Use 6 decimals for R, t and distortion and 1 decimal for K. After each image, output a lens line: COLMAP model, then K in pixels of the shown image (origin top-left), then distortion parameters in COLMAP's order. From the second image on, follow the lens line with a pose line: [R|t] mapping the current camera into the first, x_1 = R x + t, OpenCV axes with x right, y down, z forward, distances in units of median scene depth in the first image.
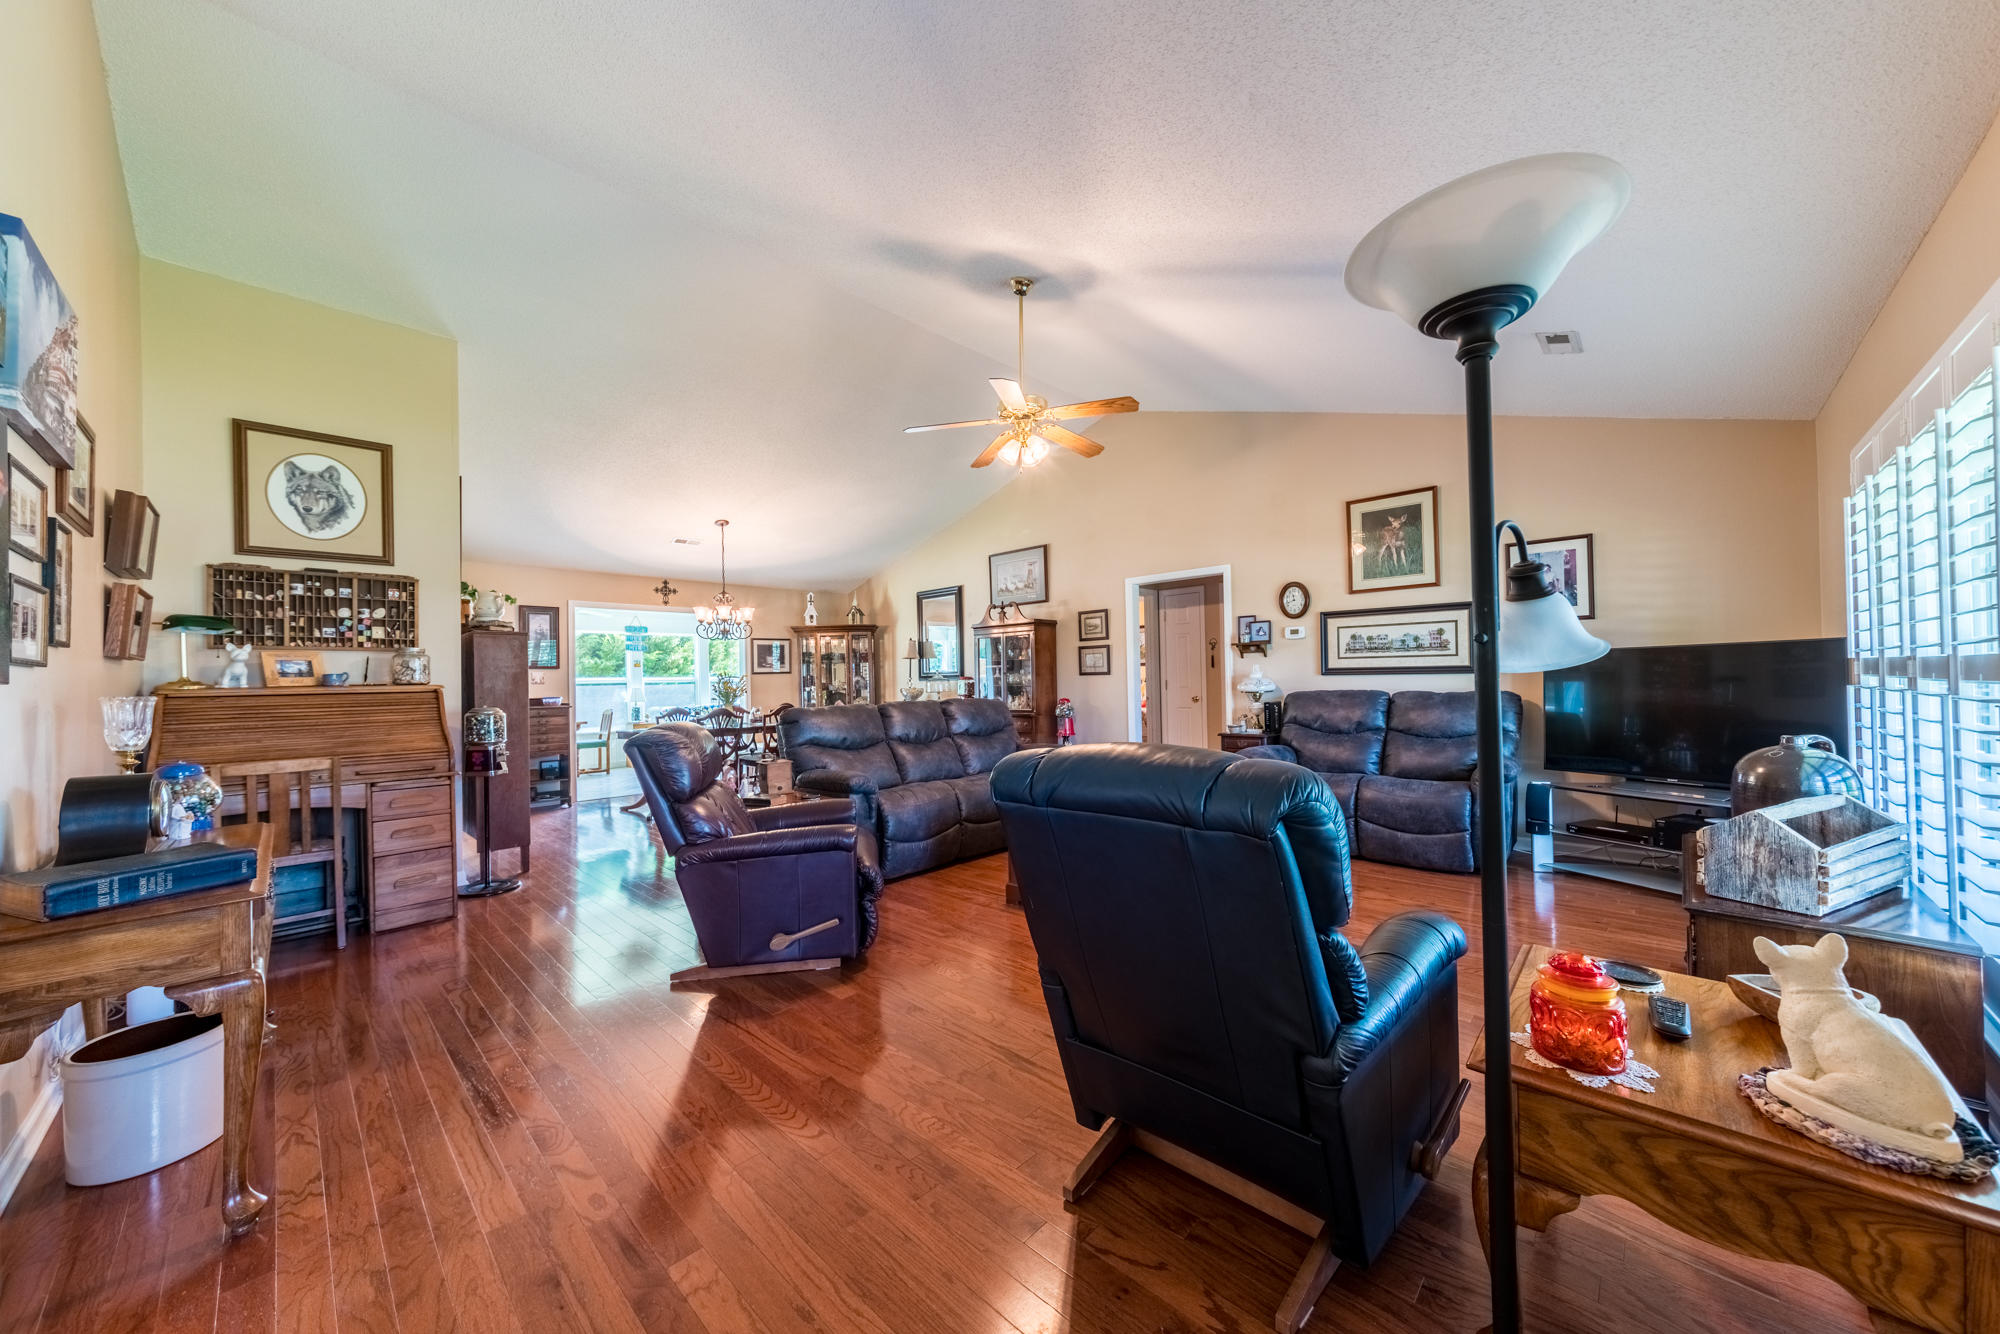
lens RADIAL K [[698.9, 0, 1010.0], [0, 698.9, 673.9], [0, 0, 1]] dist [0.000200, 0.000108]
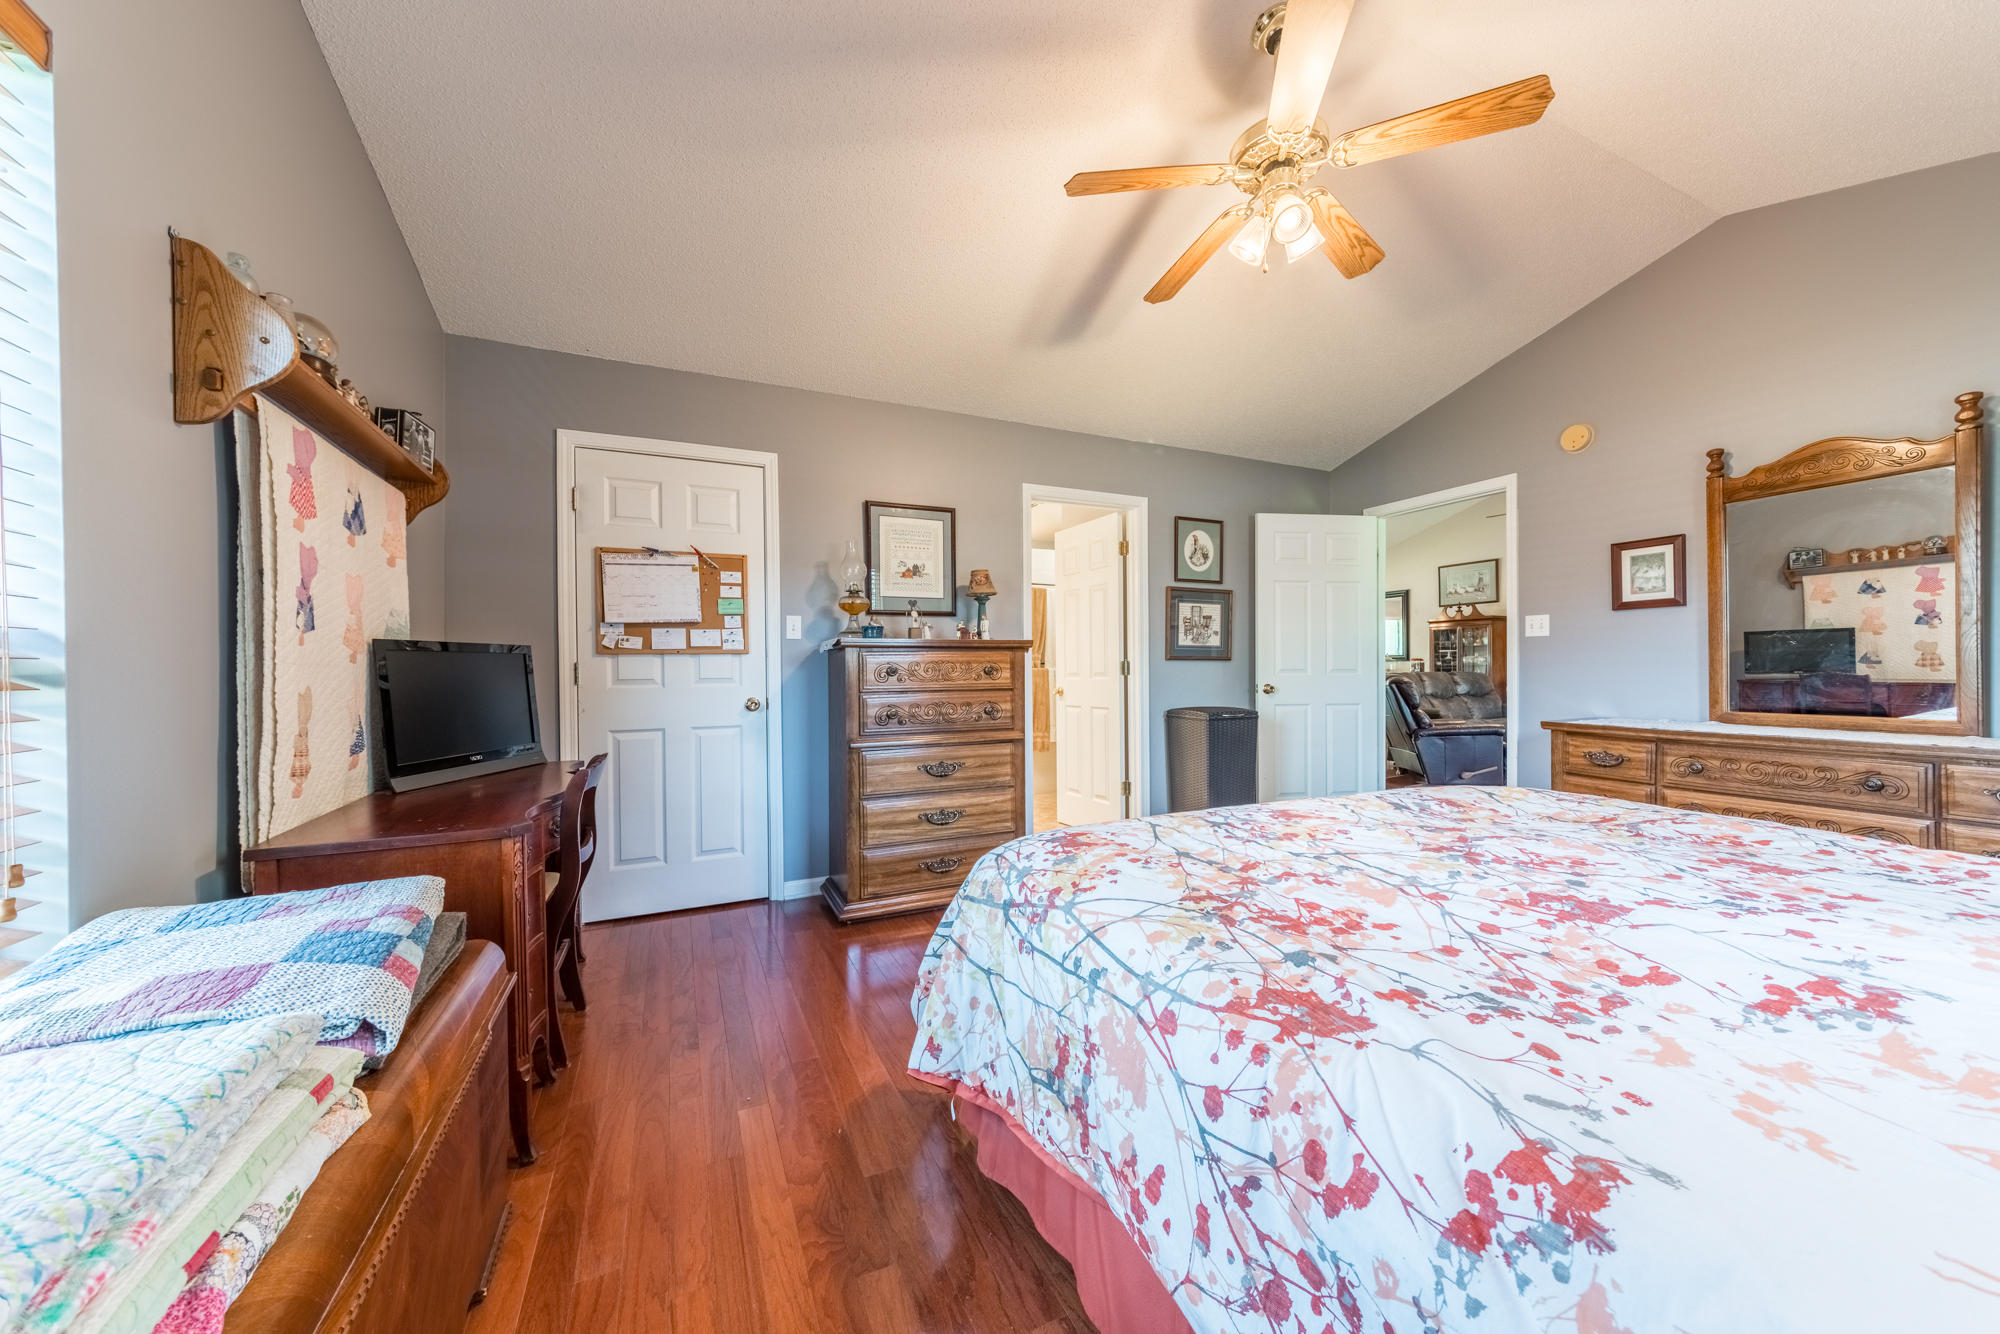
lens RADIAL K [[694.1, 0, 999.0], [0, 694.1, 673.2], [0, 0, 1]] dist [-0.007719, 0.003612]
pose [[0.924686, 0.015523, -0.380415, -0.422937], [-0.008065, 0.999743, 0.021191, 0.015661], [0.380646, -0.016527, 0.924573, -0.759115]]
